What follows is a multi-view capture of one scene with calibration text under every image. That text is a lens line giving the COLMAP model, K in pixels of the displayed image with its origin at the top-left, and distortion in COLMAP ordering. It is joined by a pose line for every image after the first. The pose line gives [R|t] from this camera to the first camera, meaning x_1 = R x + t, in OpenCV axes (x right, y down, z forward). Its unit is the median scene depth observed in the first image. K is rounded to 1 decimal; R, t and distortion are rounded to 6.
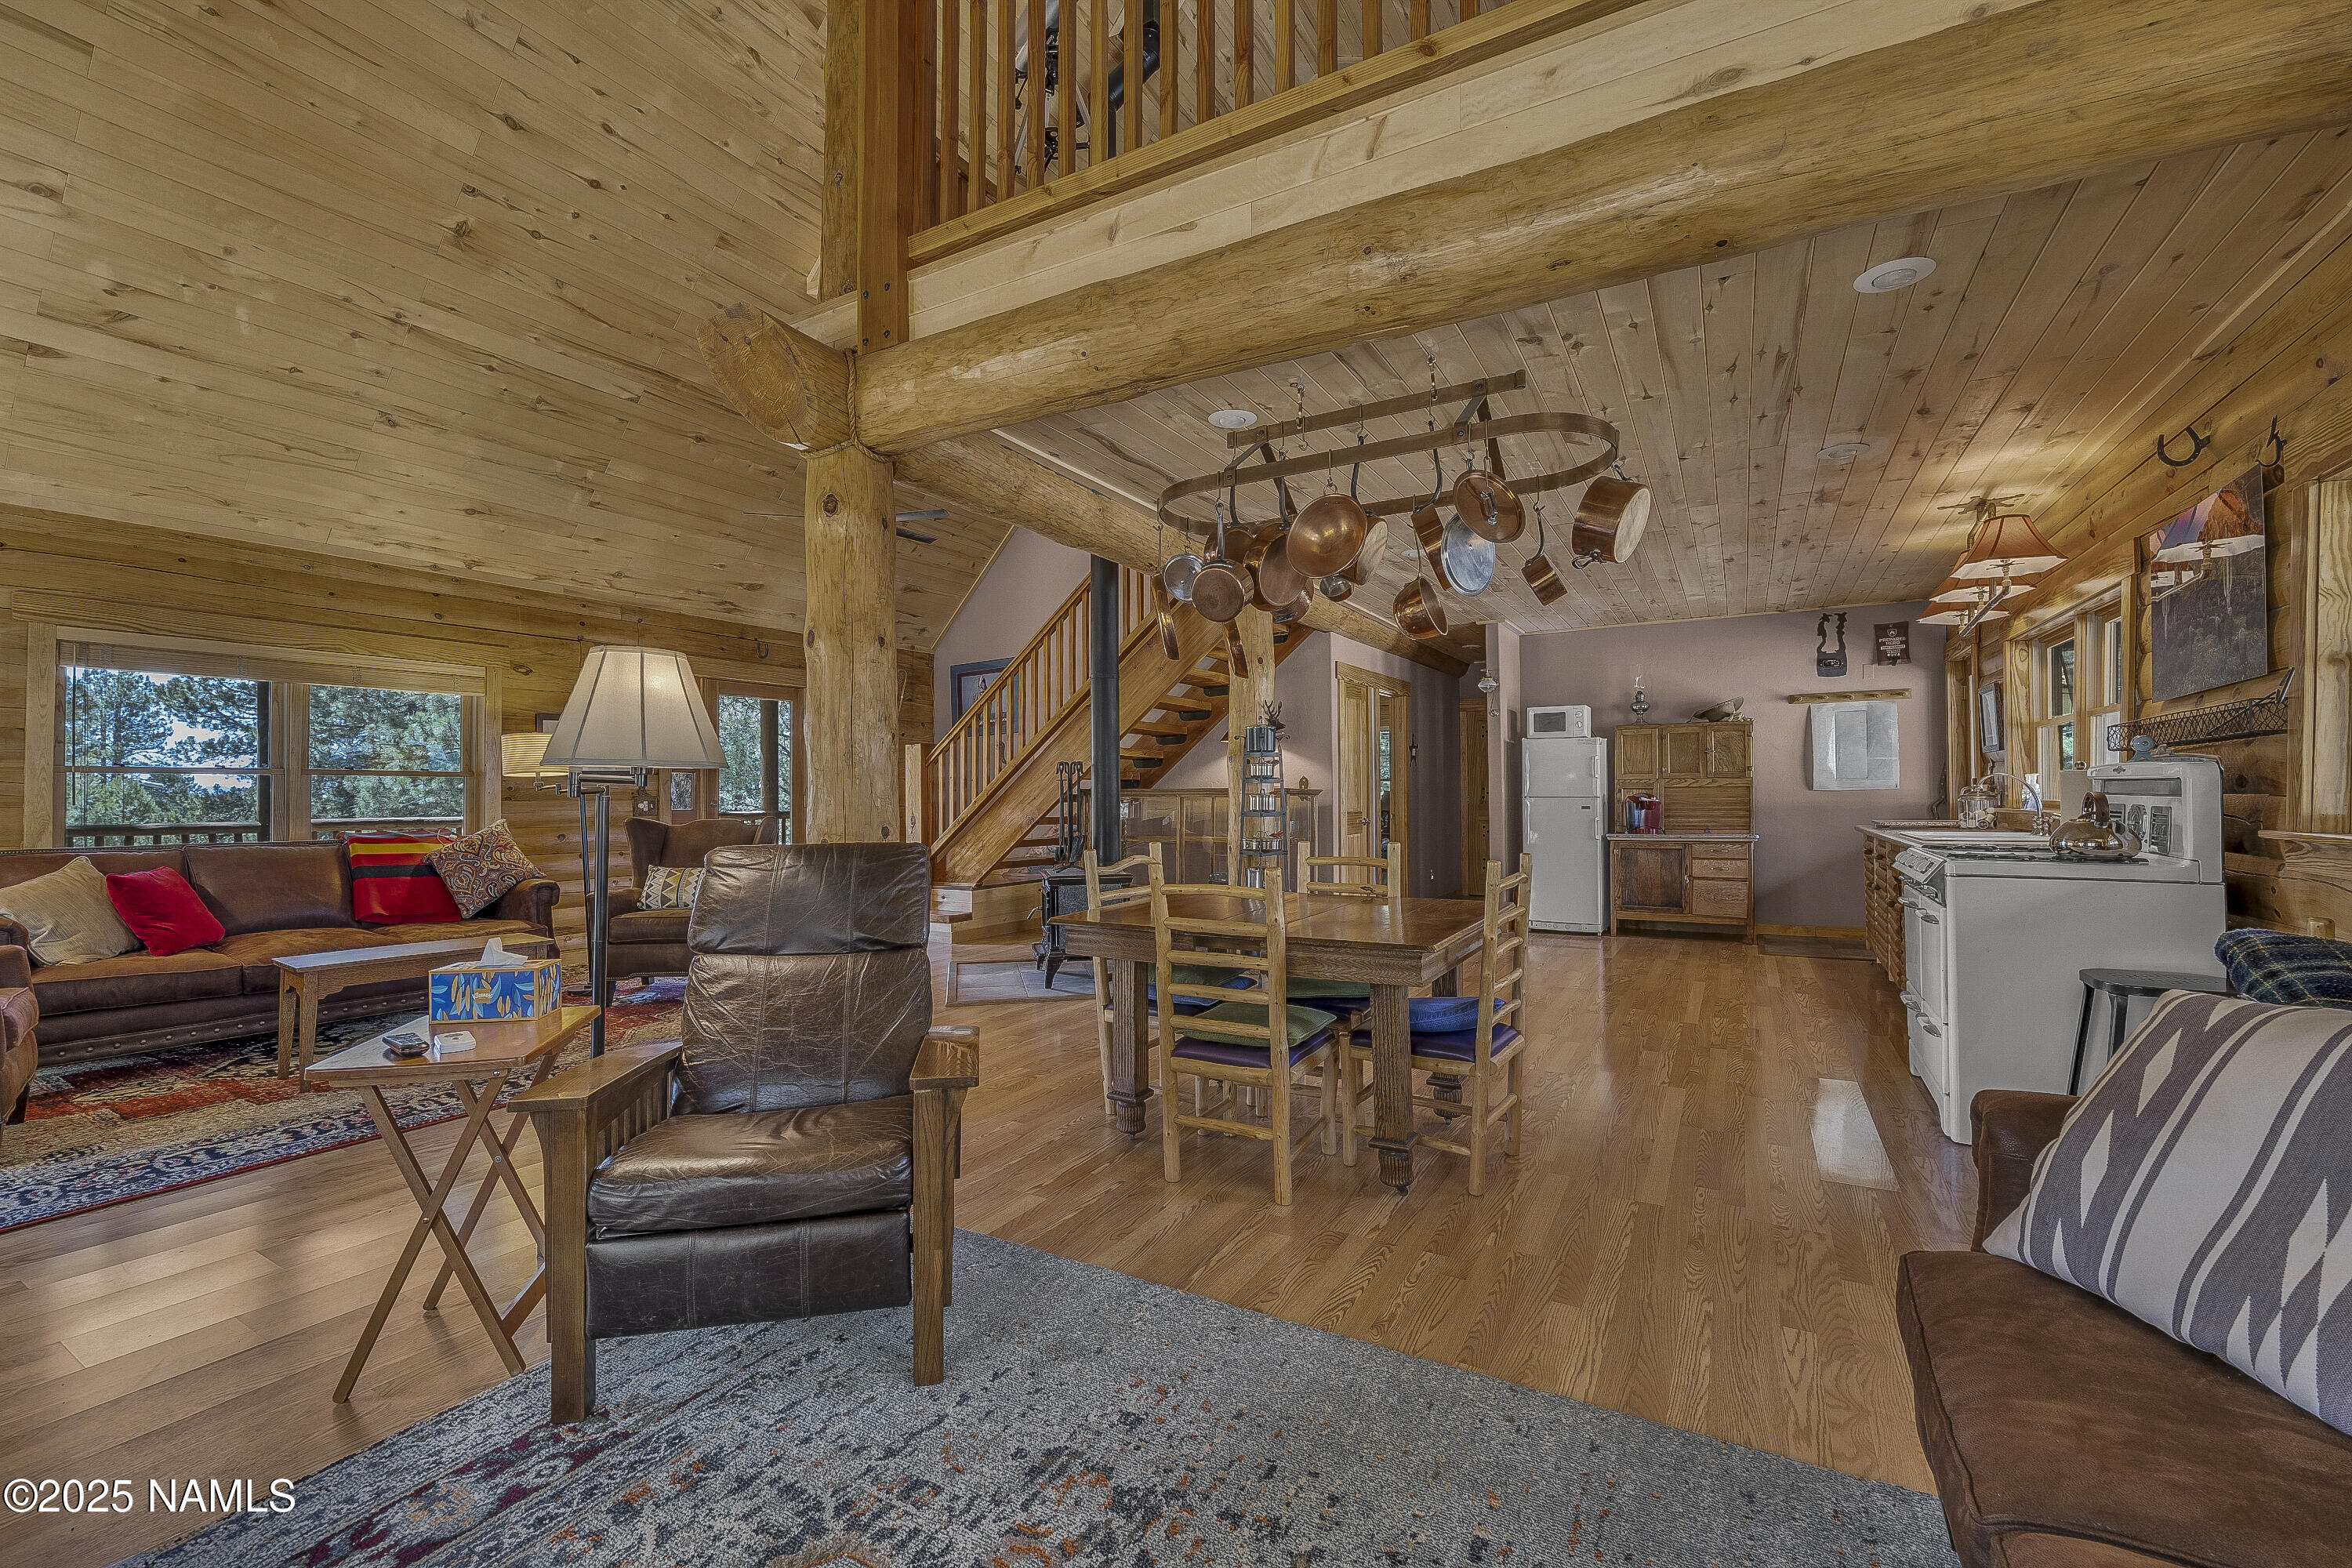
lens RADIAL K [[969.9, 0, 1169.3], [0, 969.9, 777.0], [0, 0, 1]] dist [-0.007319, -0.000203]
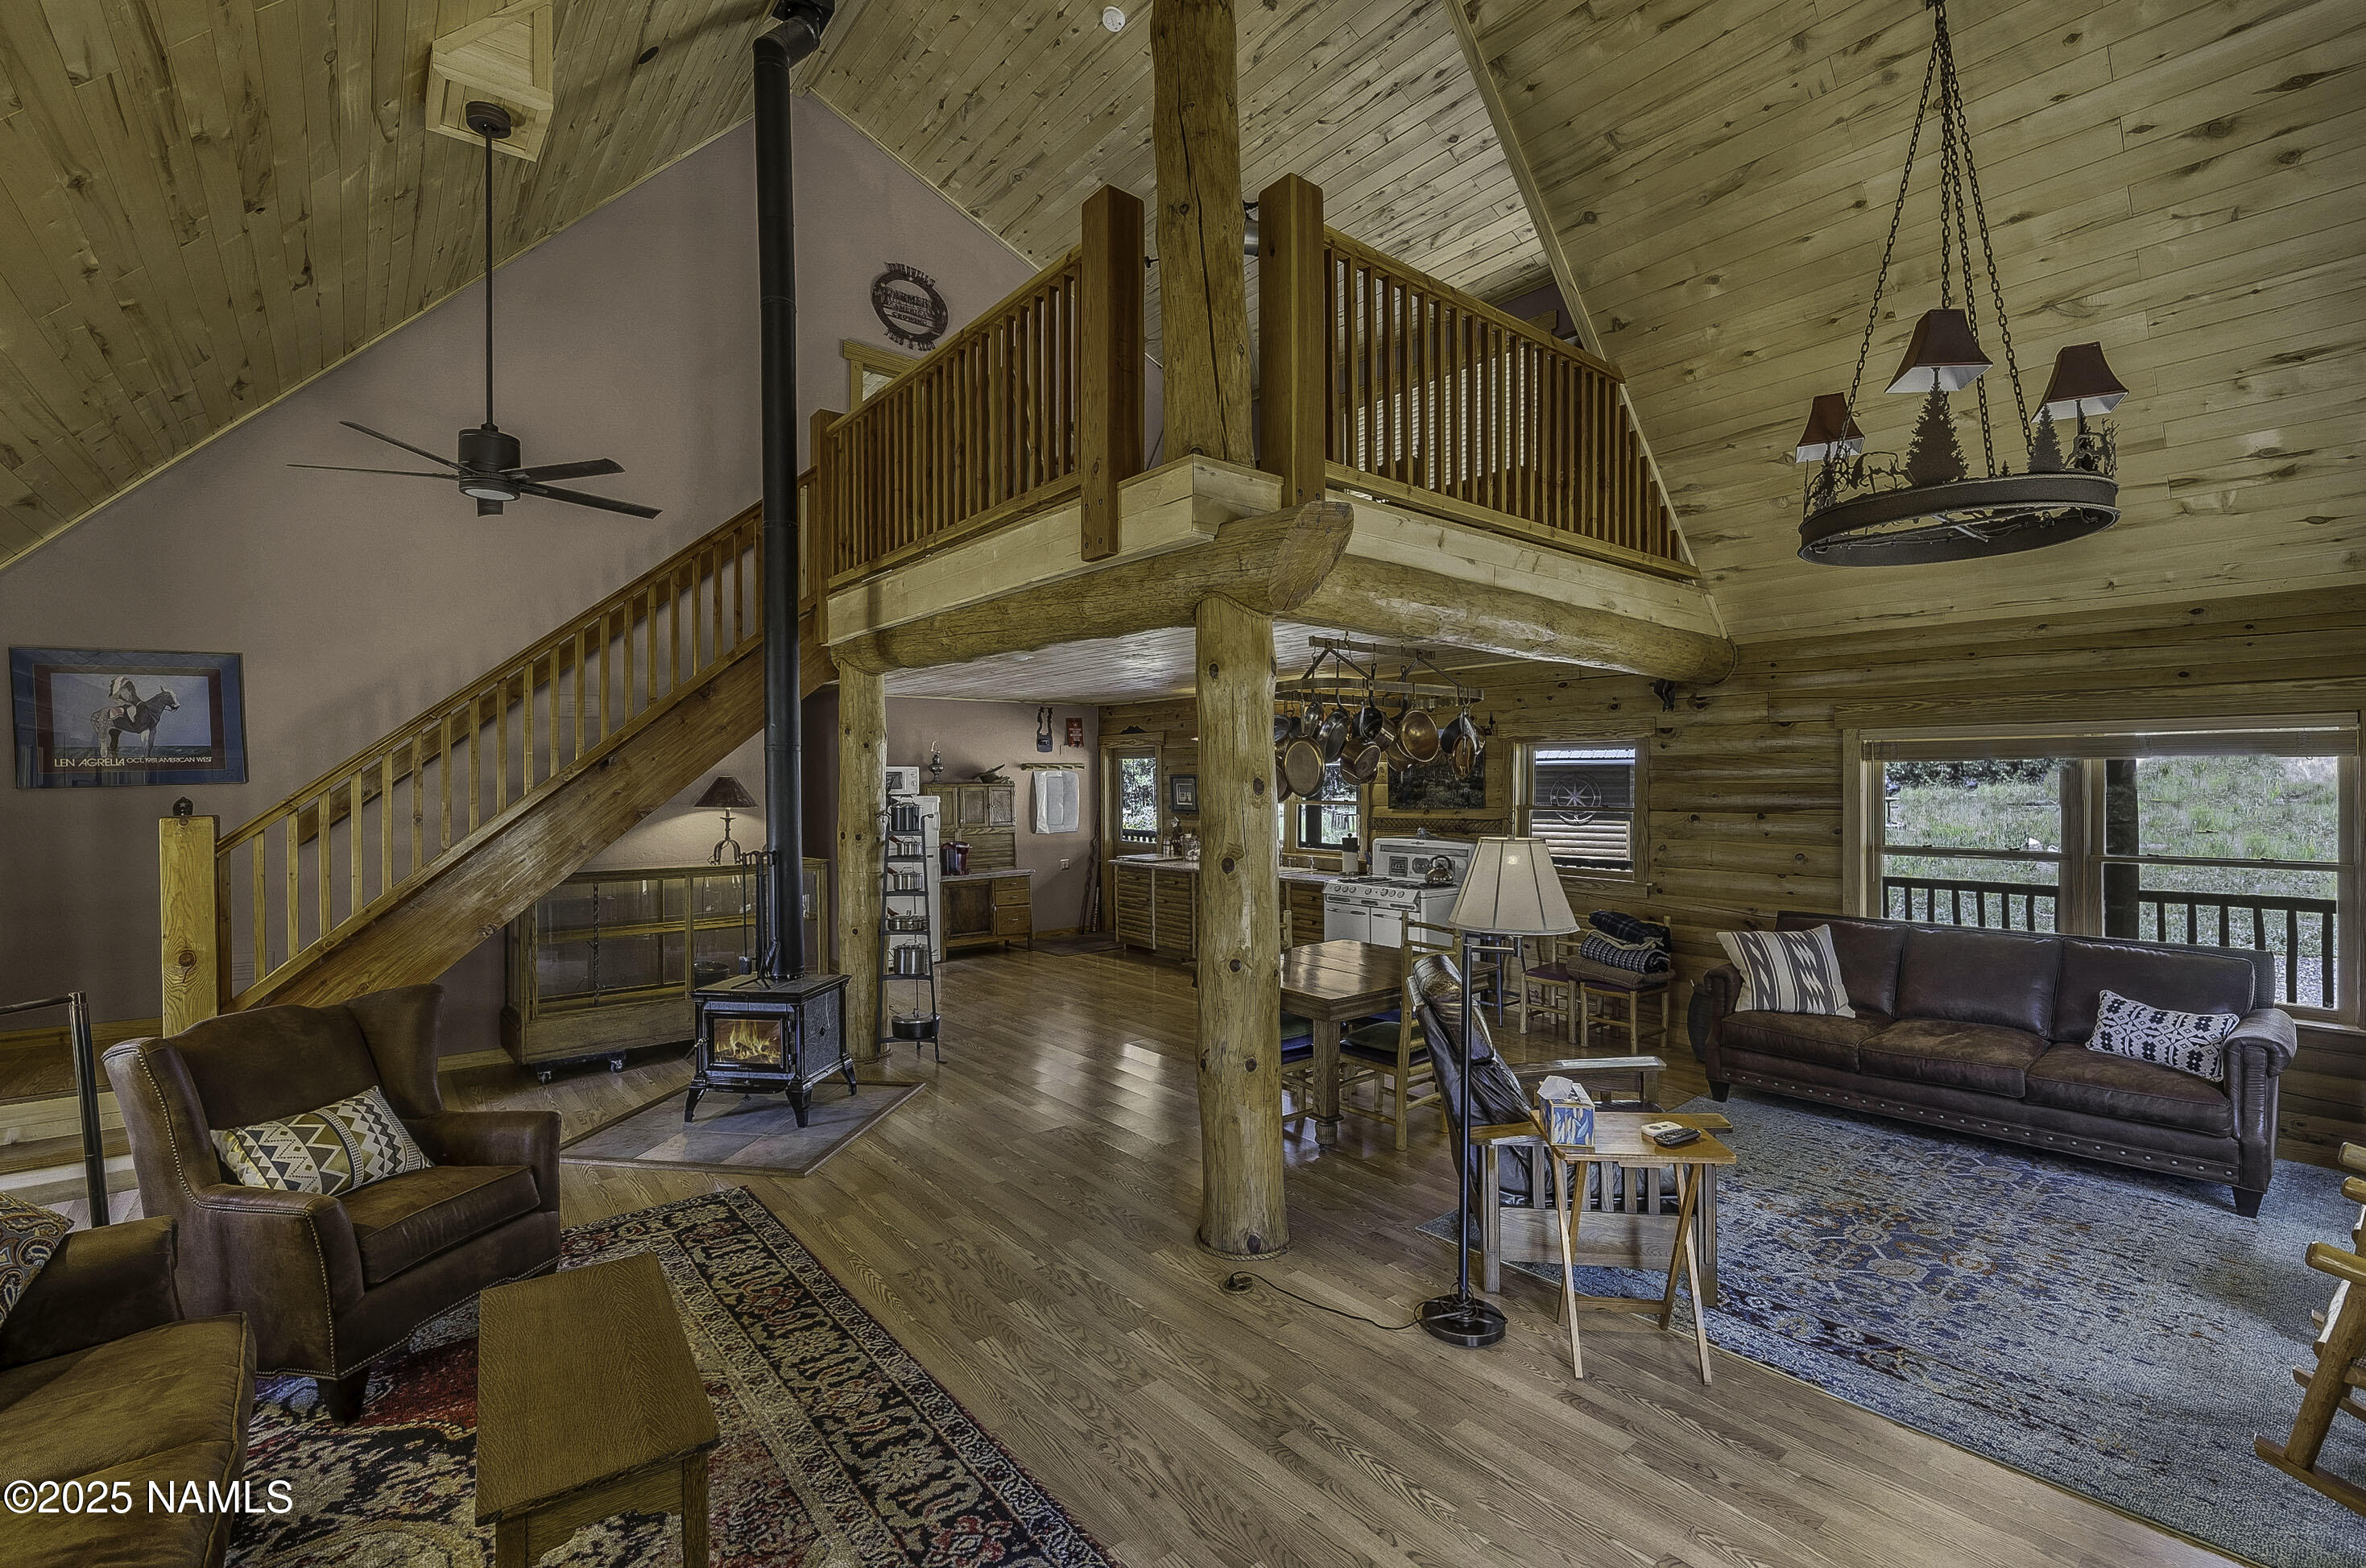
lens RADIAL K [[1023.5, 0, 1175.9], [0, 1023.5, 791.0], [0, 0, 1]] dist [0.002472, 0.000101]
pose [[0.353214, -0.006042, 0.935523, -0.638462], [-0.010920, 0.999884, 0.010580, -0.065149], [-0.935479, -0.013953, 0.353107, 0.297968]]
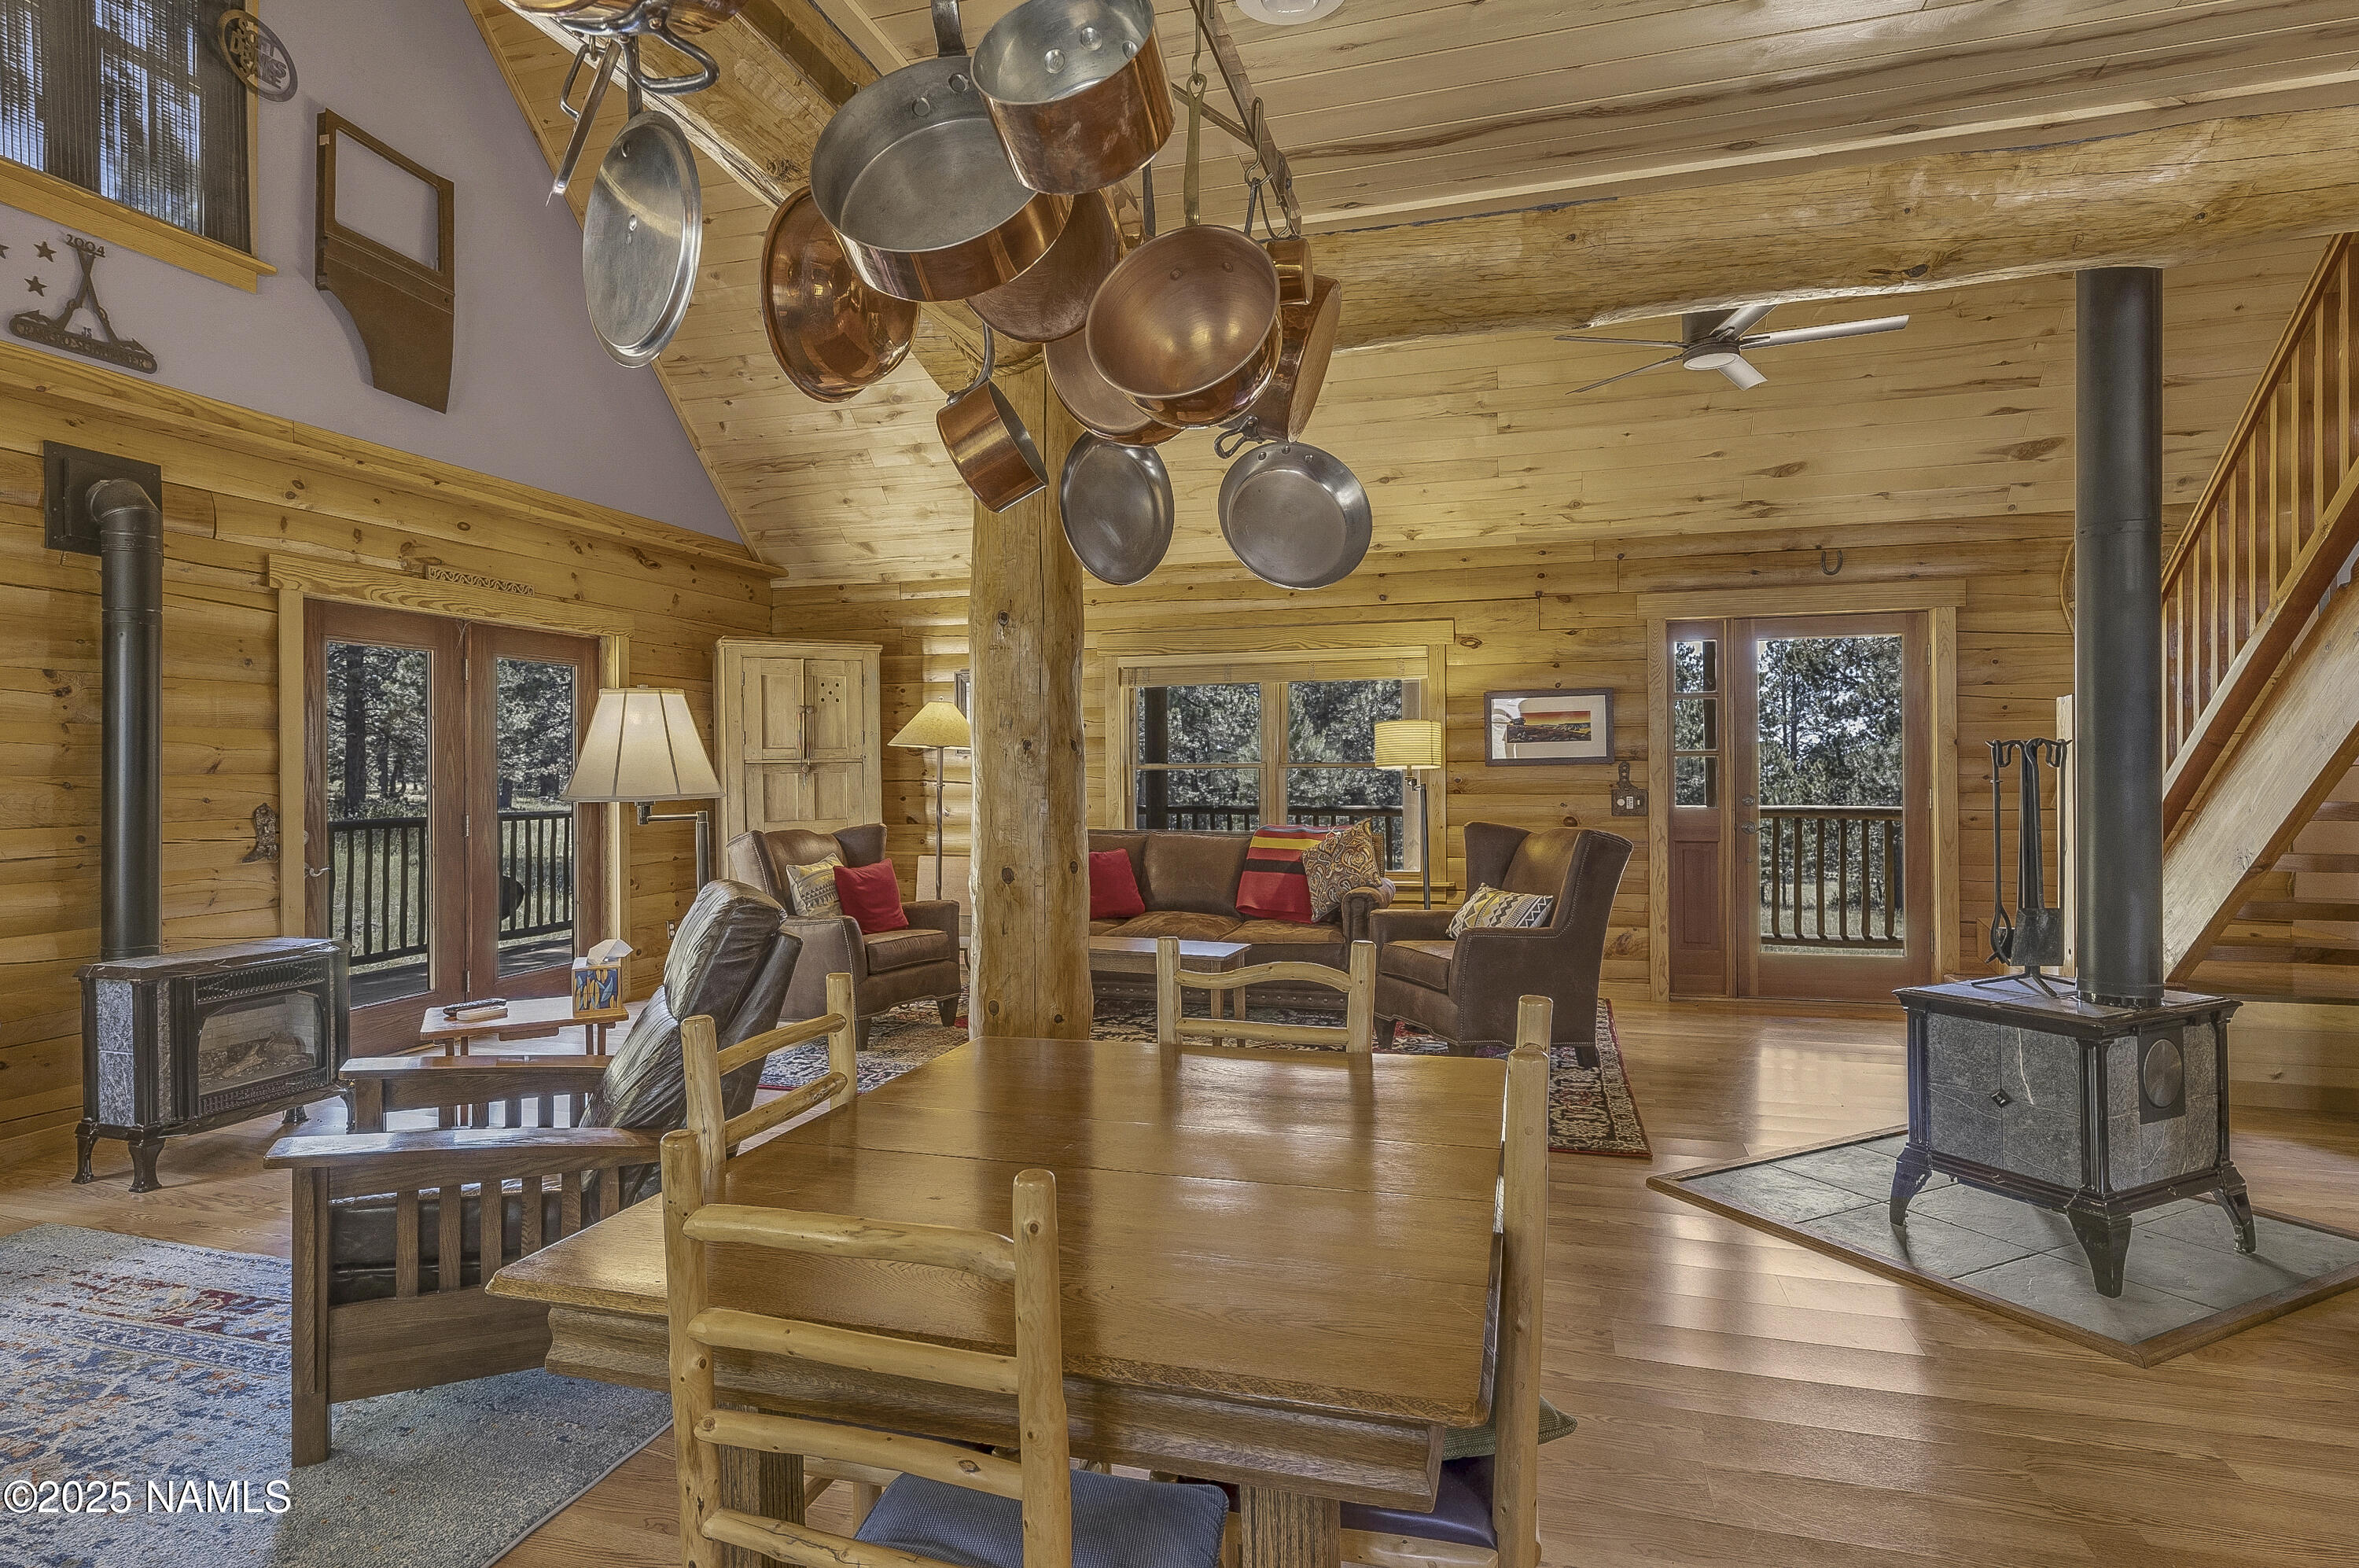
lens RADIAL K [[1238.2, 0, 1143.9], [0, 1238.2, 764.0], [0, 0, 1]] dist [0.003418, 0.000896]
pose [[0.225263, 0.001391, -0.974297, 0.288388], [0.023885, 0.999691, 0.006950, -0.014823], [0.974005, -0.024837, 0.225161, 0.390471]]
